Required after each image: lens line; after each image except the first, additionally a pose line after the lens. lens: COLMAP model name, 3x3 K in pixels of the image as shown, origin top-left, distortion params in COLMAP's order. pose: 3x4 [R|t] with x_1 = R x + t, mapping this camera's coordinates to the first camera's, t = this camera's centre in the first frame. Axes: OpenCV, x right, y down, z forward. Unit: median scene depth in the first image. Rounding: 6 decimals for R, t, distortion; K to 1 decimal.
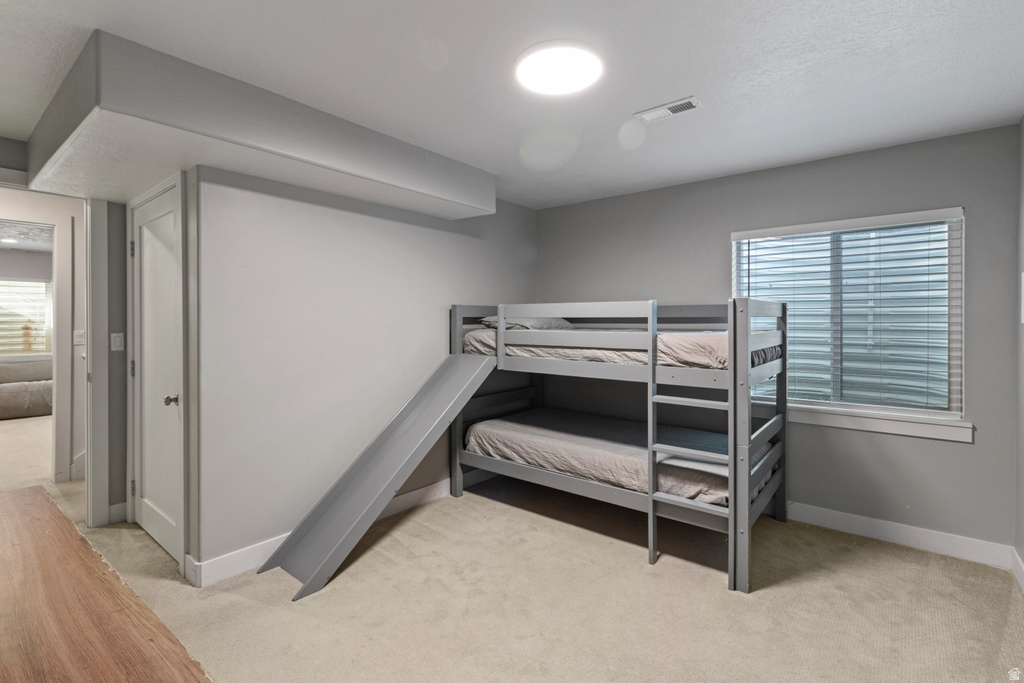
lens RADIAL K [[489.3, 0, 532.8], [0, 489.3, 321.7], [0, 0, 1]] dist [-0.000570, 0.003073]
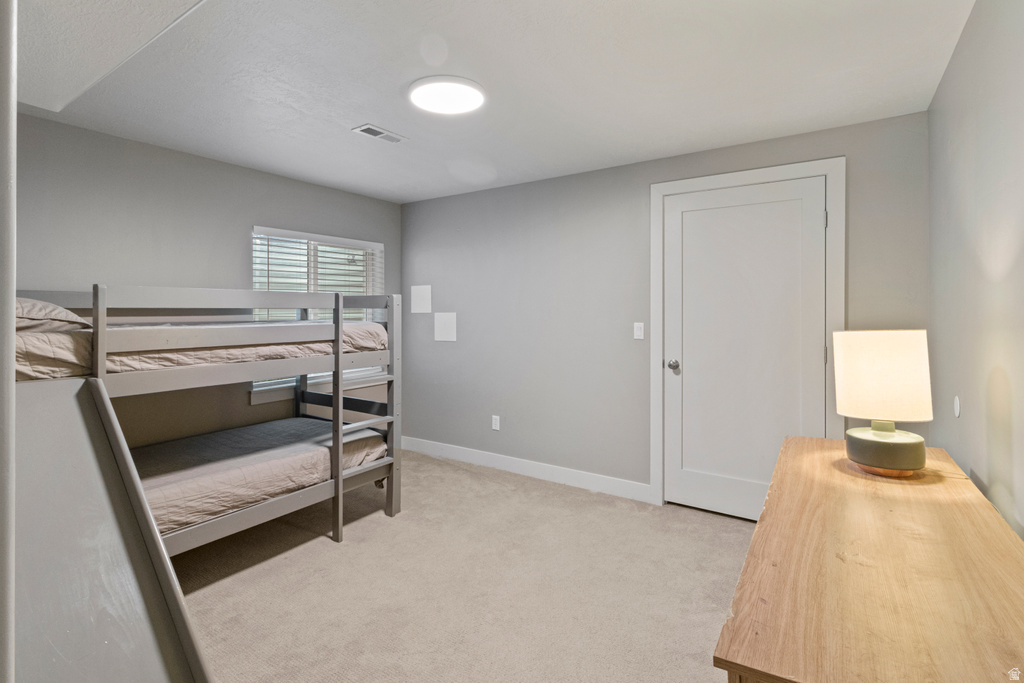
lens RADIAL K [[489.3, 0, 513.8], [0, 489.3, 309.1], [0, 0, 1]] dist [-0.000570, 0.003073]
pose [[-0.085160, 0.003994, 0.996359, -0.797858], [0.005412, 0.999979, -0.003546, -0.002391], [-0.996353, 0.005090, -0.085180, 0.672643]]
